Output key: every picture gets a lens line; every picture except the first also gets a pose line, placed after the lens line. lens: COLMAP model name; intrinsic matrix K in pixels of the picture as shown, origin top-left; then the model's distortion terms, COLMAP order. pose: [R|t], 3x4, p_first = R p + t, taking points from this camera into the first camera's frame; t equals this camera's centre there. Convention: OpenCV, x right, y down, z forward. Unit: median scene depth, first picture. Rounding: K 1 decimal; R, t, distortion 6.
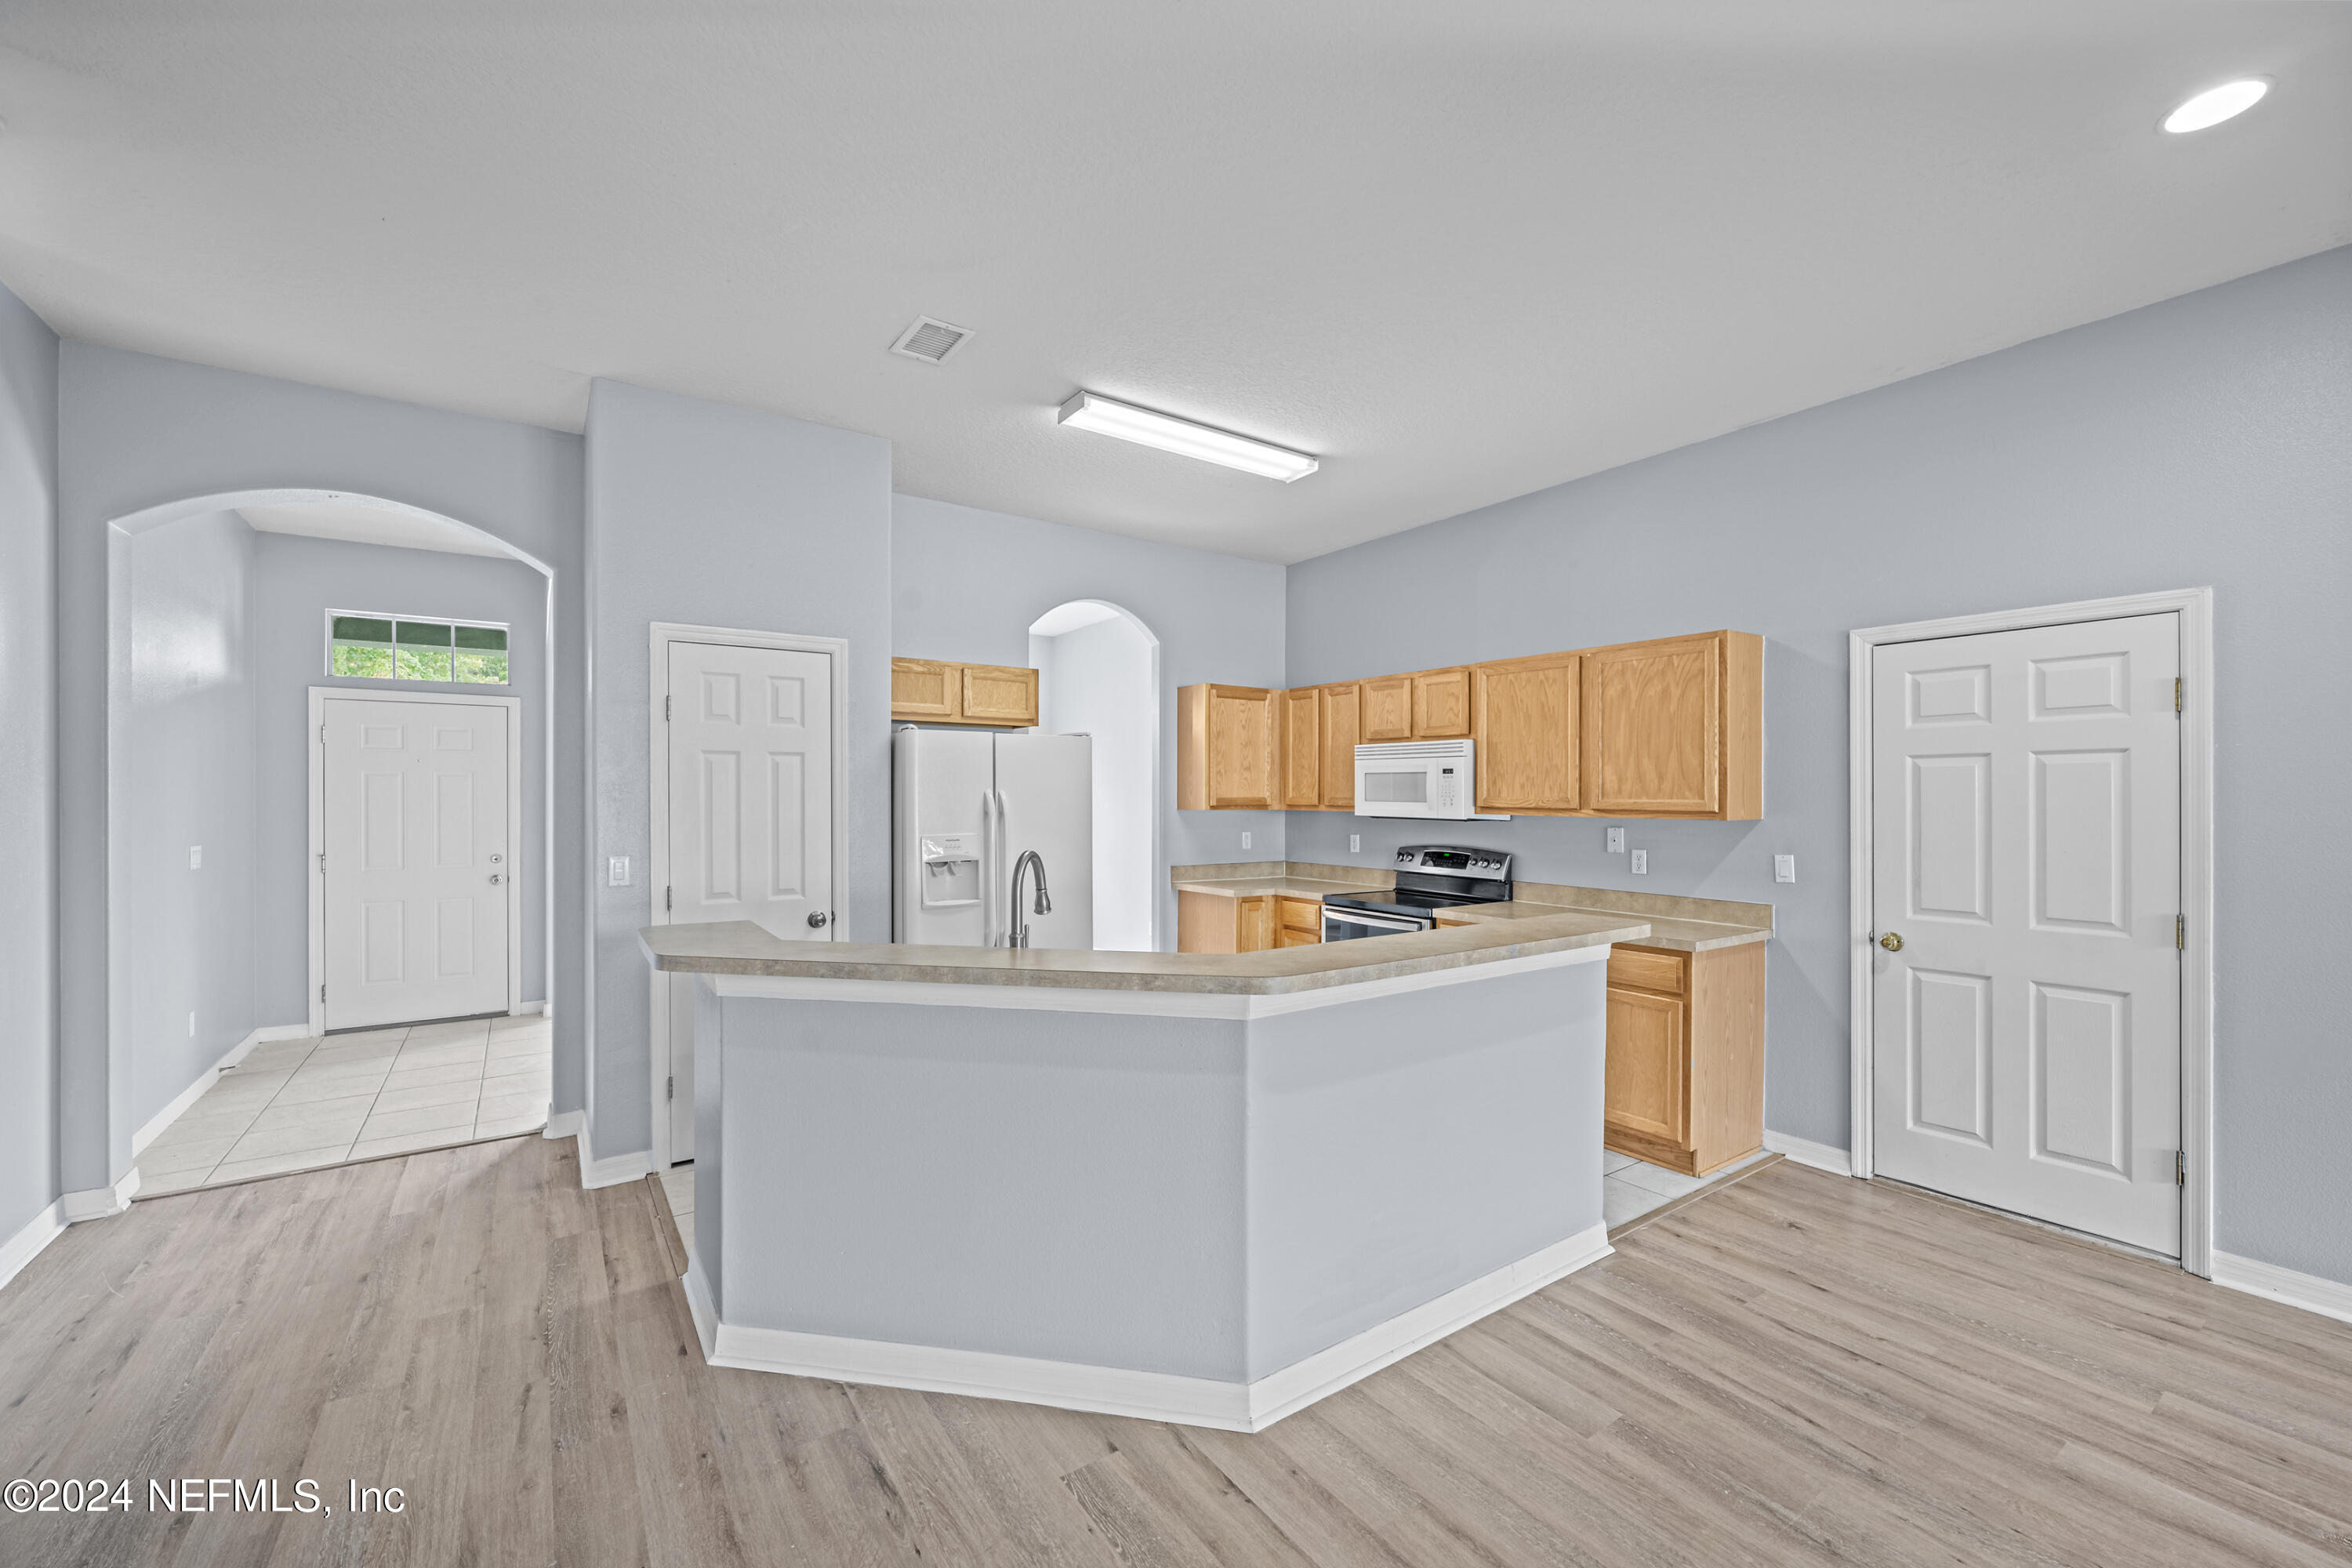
lens RADIAL K [[945.3, 0, 1201.8], [0, 945.3, 795.3], [0, 0, 1]] dist [-0.002612, 0.000209]
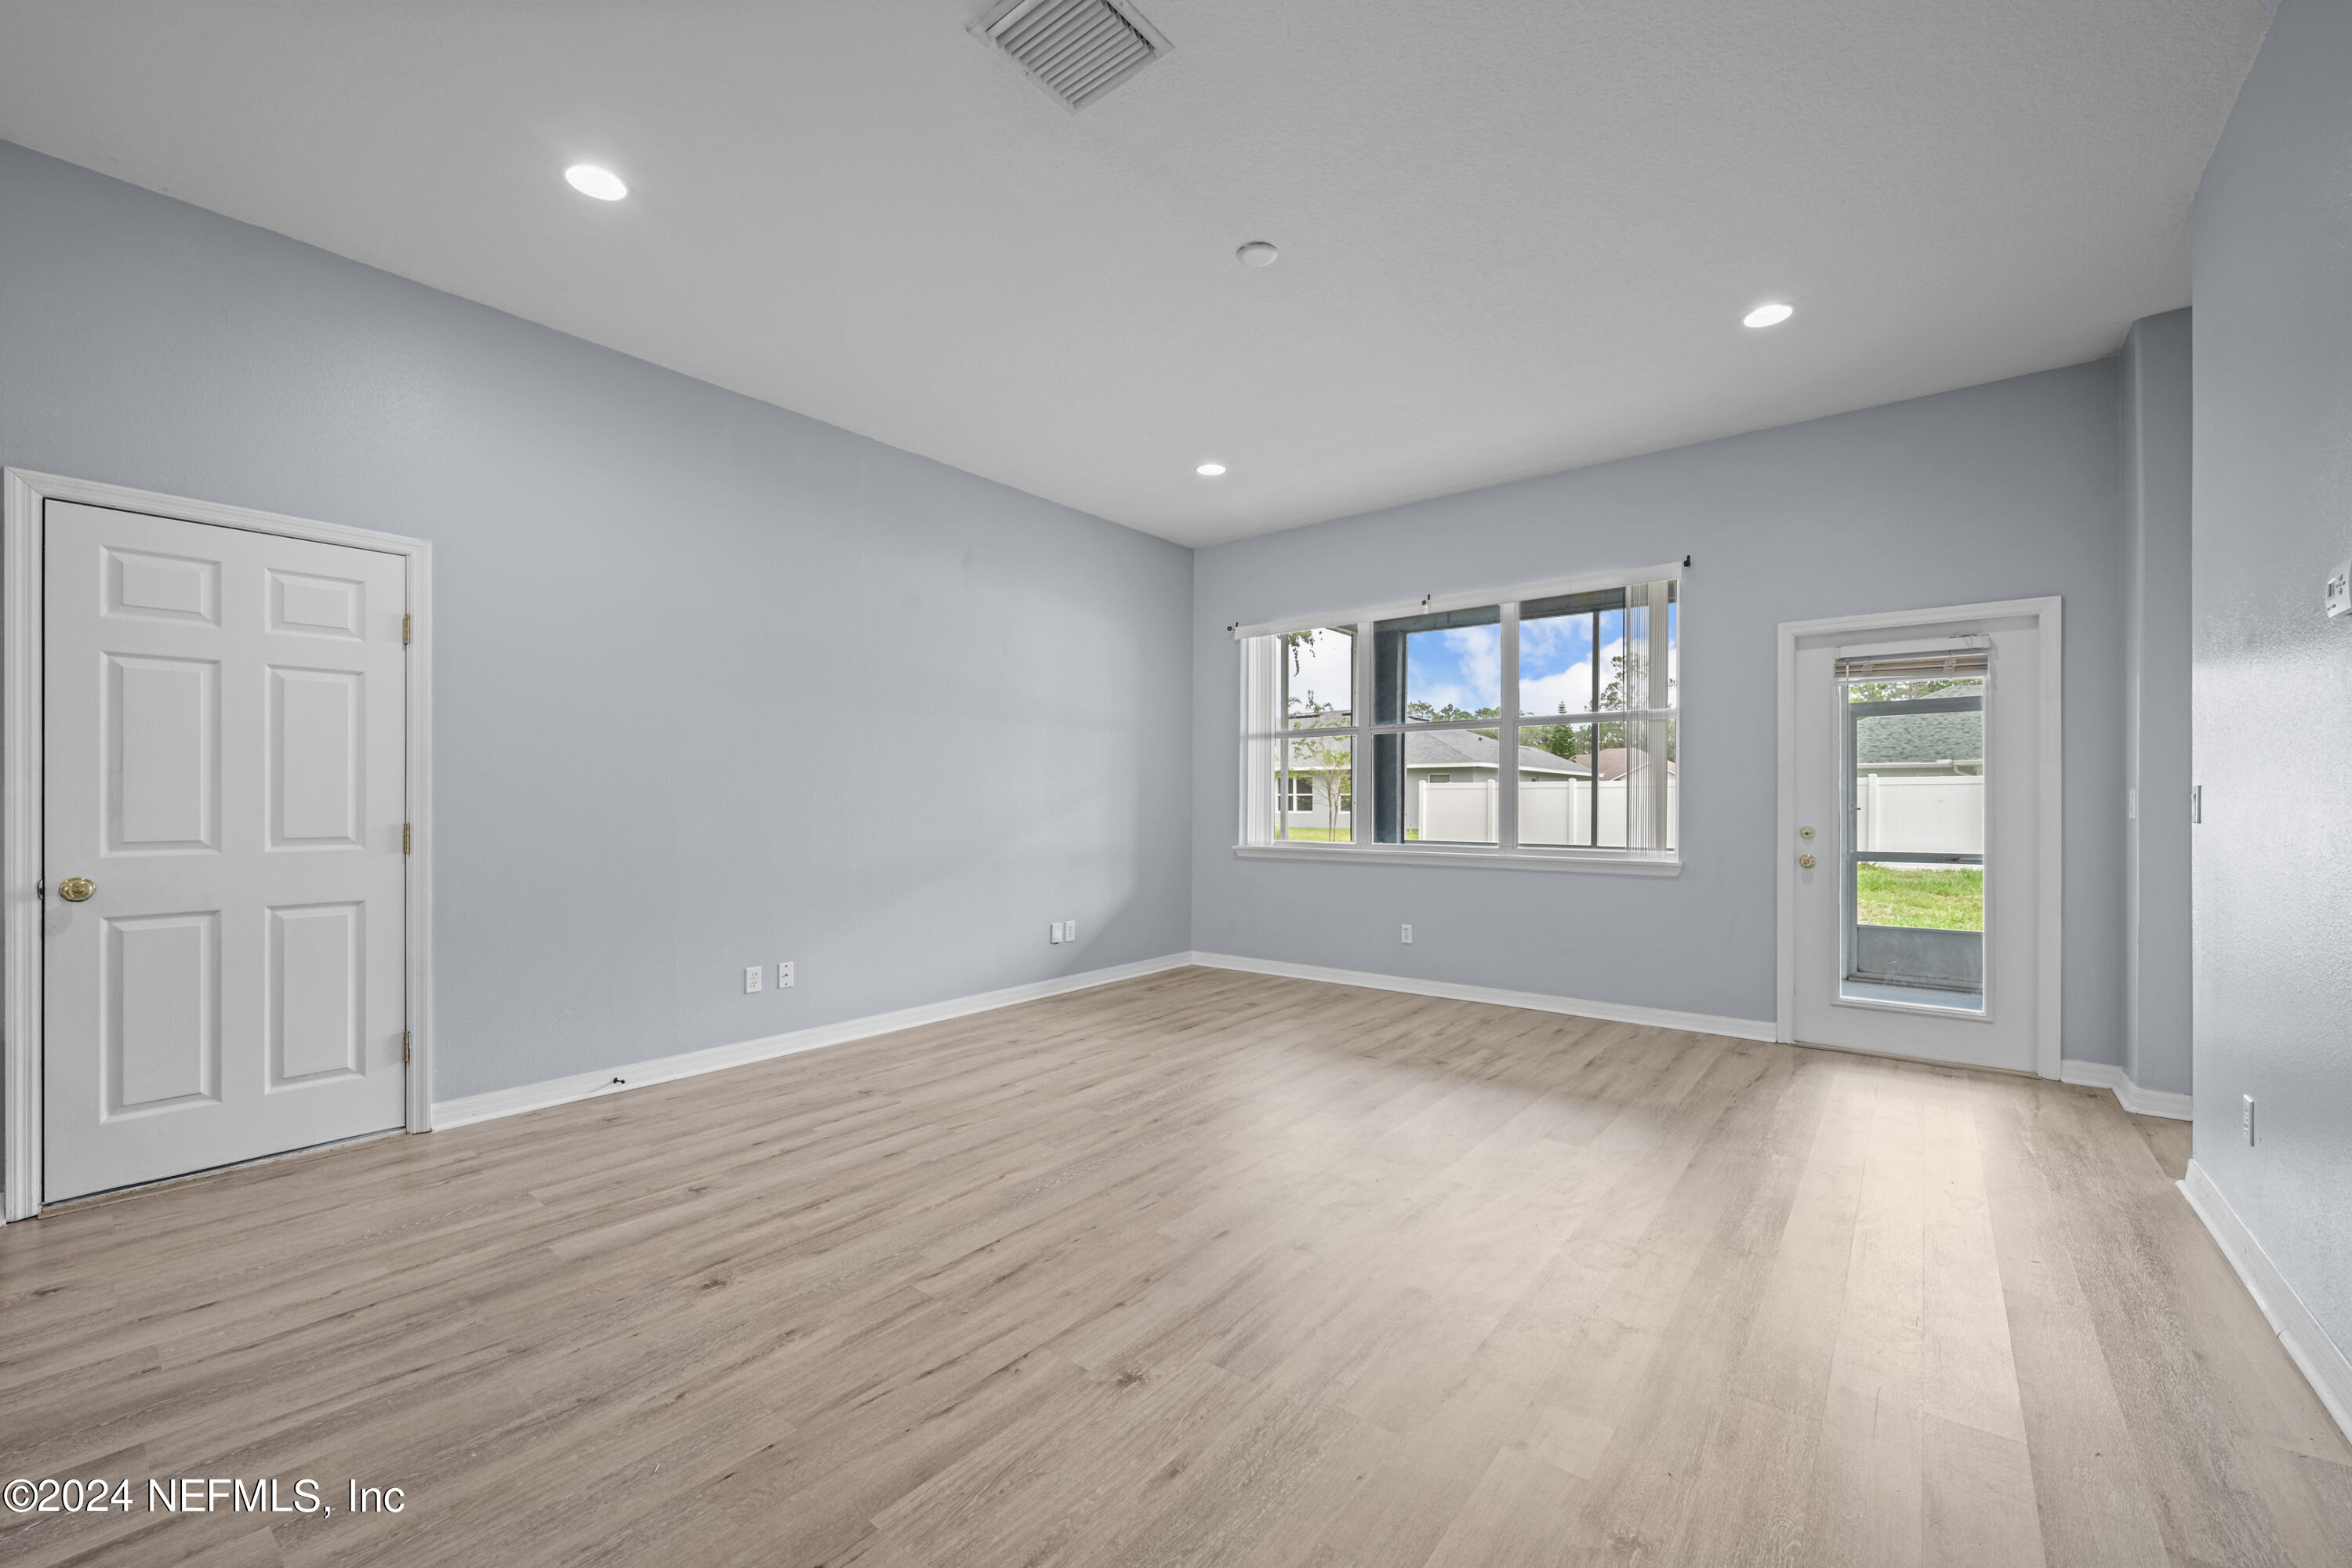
lens RADIAL K [[945.3, 0, 1154.6], [0, 945.3, 793.7], [0, 0, 1]] dist [-0.002612, 0.000209]
pose [[-0.266792, 0.005738, 0.963737, -0.212119], [-0.001727, 0.999978, -0.006432, 0.068811], [-0.963753, -0.003381, -0.266776, 0.307181]]
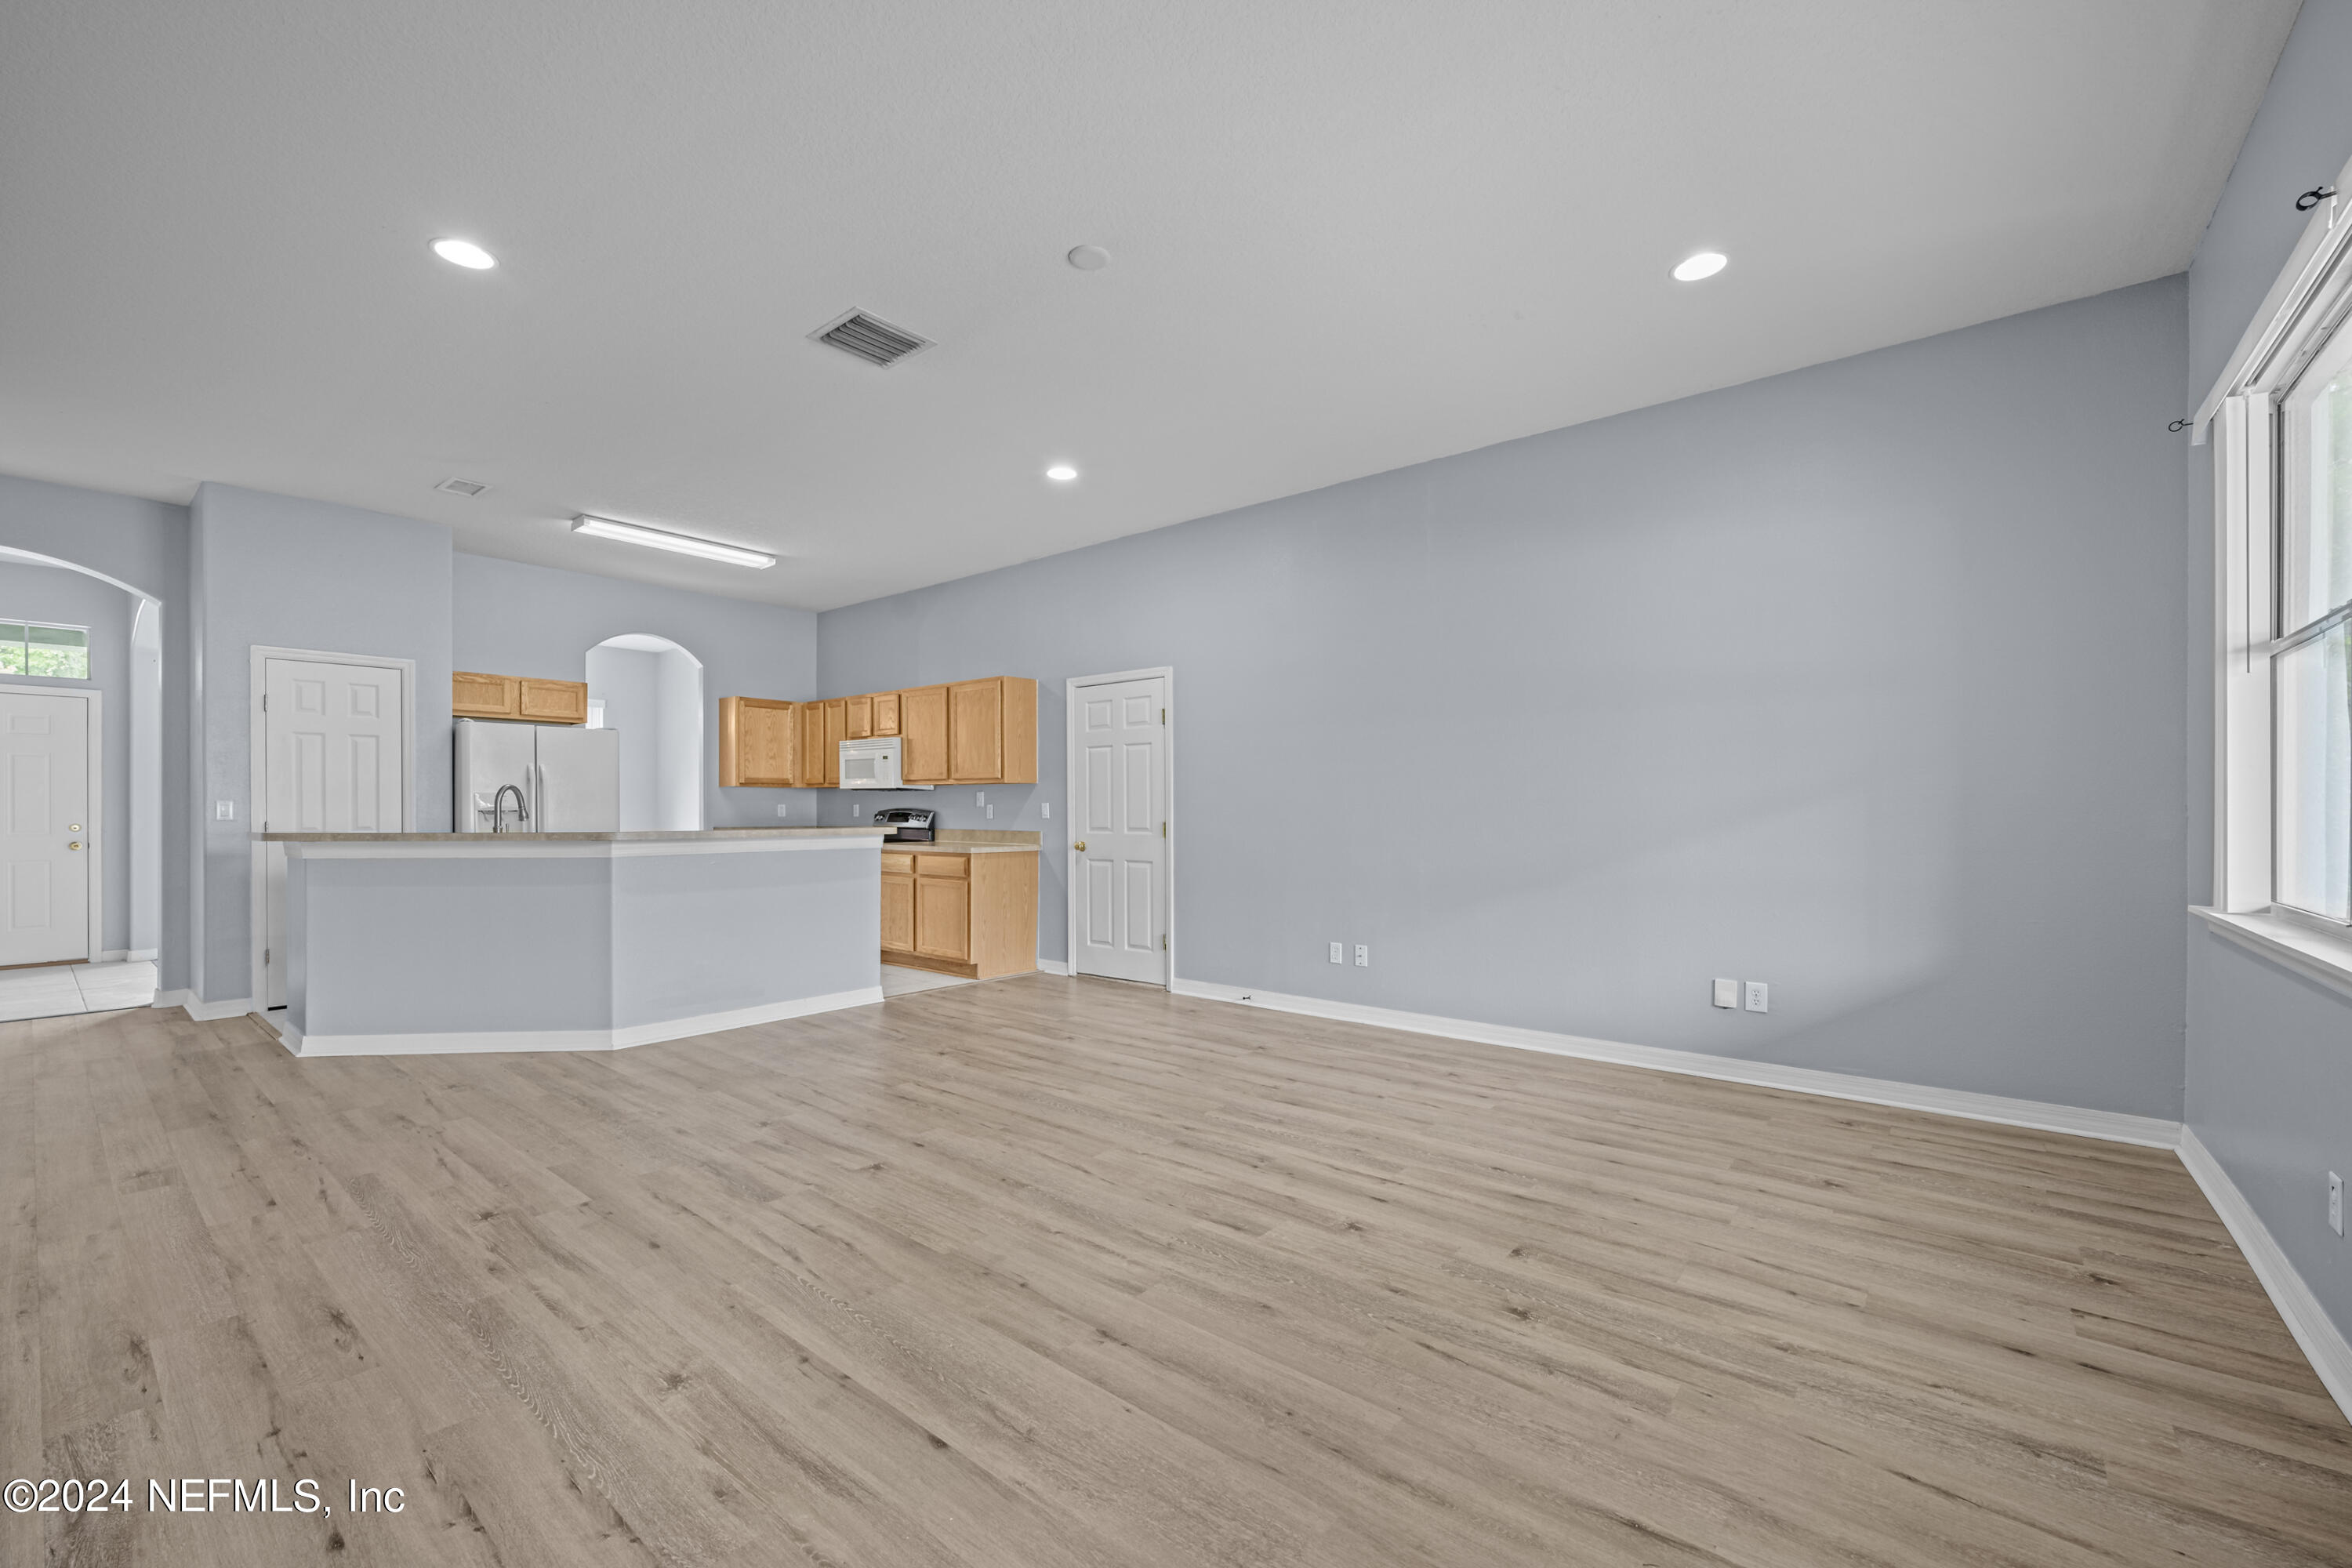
lens RADIAL K [[945.3, 0, 1221.4], [0, 945.3, 805.0], [0, 0, 1]] dist [-0.002612, 0.000209]
pose [[0.958225, -0.002033, 0.286009, 0.400348], [0.003297, 0.999987, -0.003940, 0.070548], [-0.285997, 0.004718, 0.958219, -0.754747]]
